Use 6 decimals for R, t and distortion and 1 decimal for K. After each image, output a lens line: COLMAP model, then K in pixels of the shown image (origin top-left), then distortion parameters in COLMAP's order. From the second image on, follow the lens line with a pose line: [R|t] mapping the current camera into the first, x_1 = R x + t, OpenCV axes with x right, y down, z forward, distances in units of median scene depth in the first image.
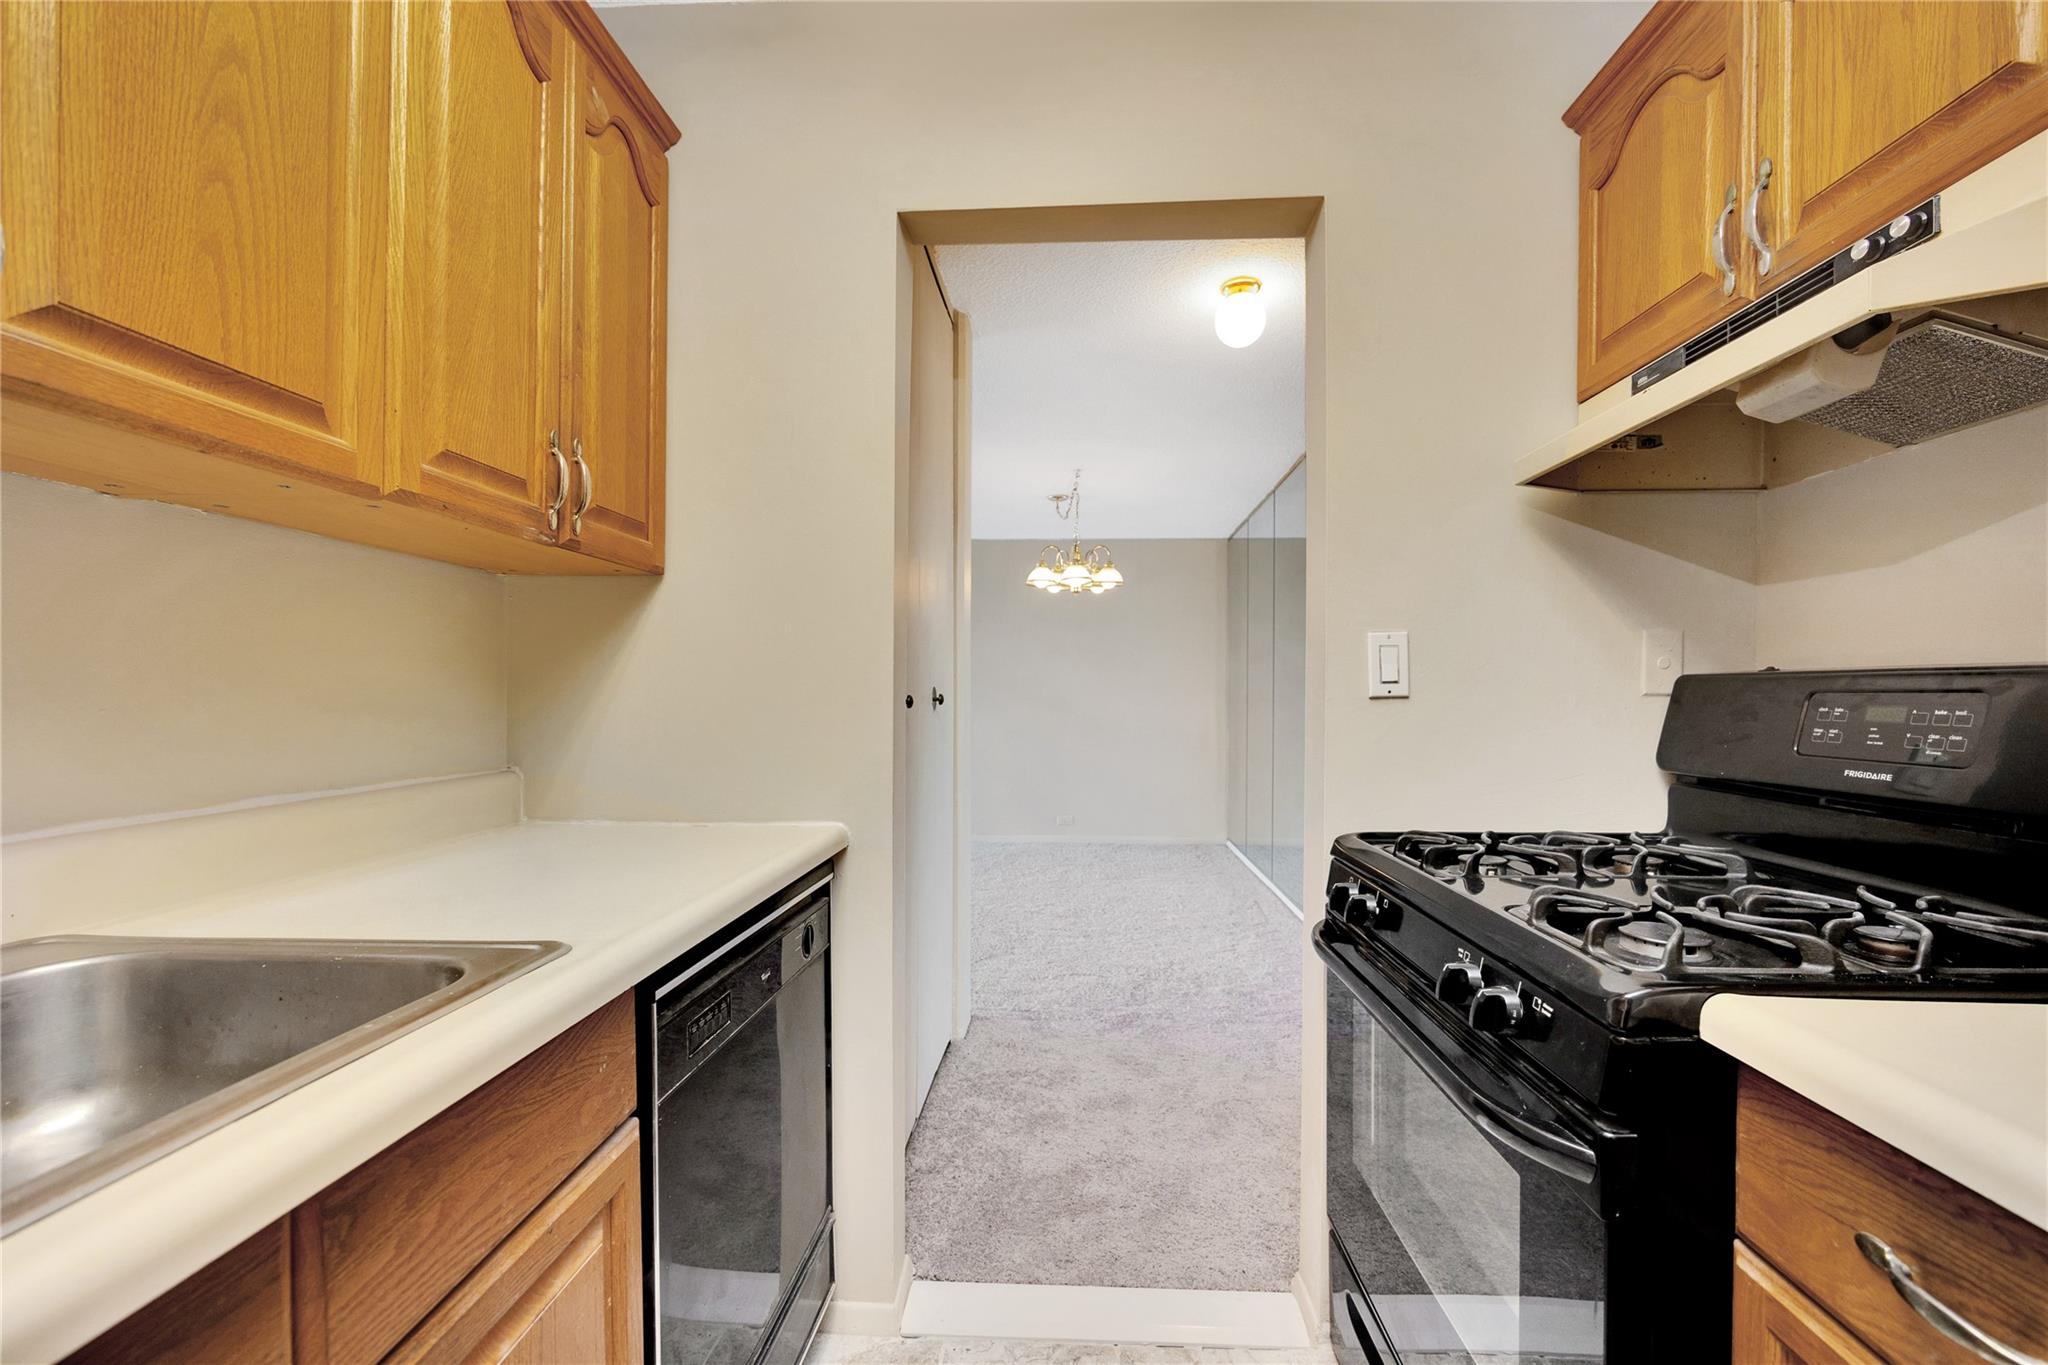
lens RADIAL K [[844.0, 0, 1027.4], [0, 844.0, 690.5], [0, 0, 1]] dist [-0.001252, -0.000122]
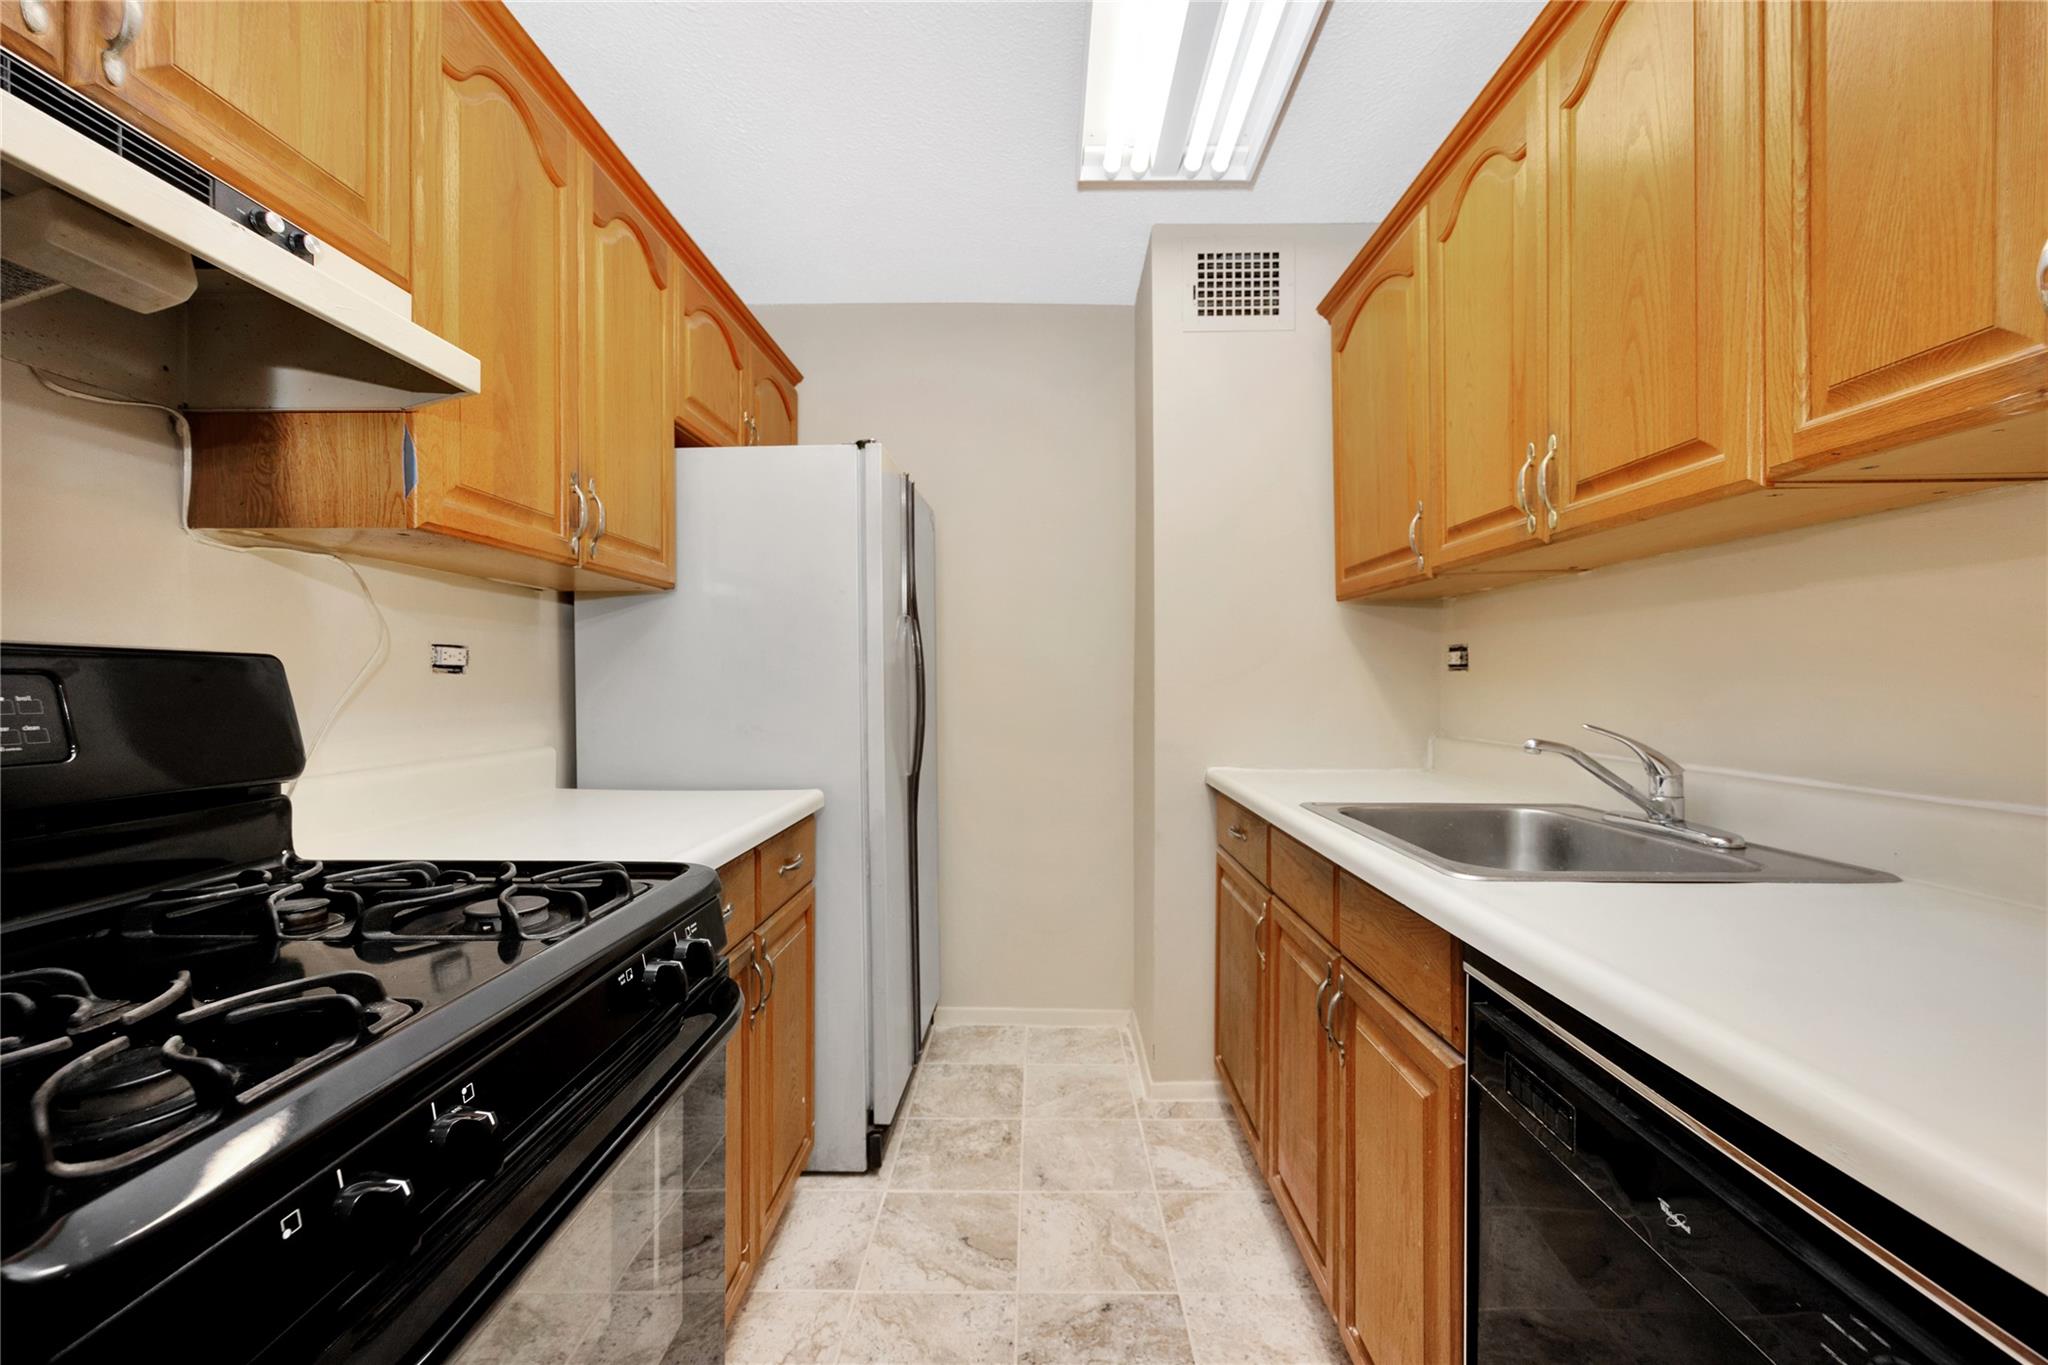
lens RADIAL K [[844.0, 0, 1027.4], [0, 844.0, 690.5], [0, 0, 1]] dist [-0.001252, -0.000122]
pose [[-0.999025, -0.003759, -0.043980, 0.147821], [-0.004055, 0.999970, 0.006650, 0.011981], [0.043954, 0.006822, -0.999010, 1.945026]]
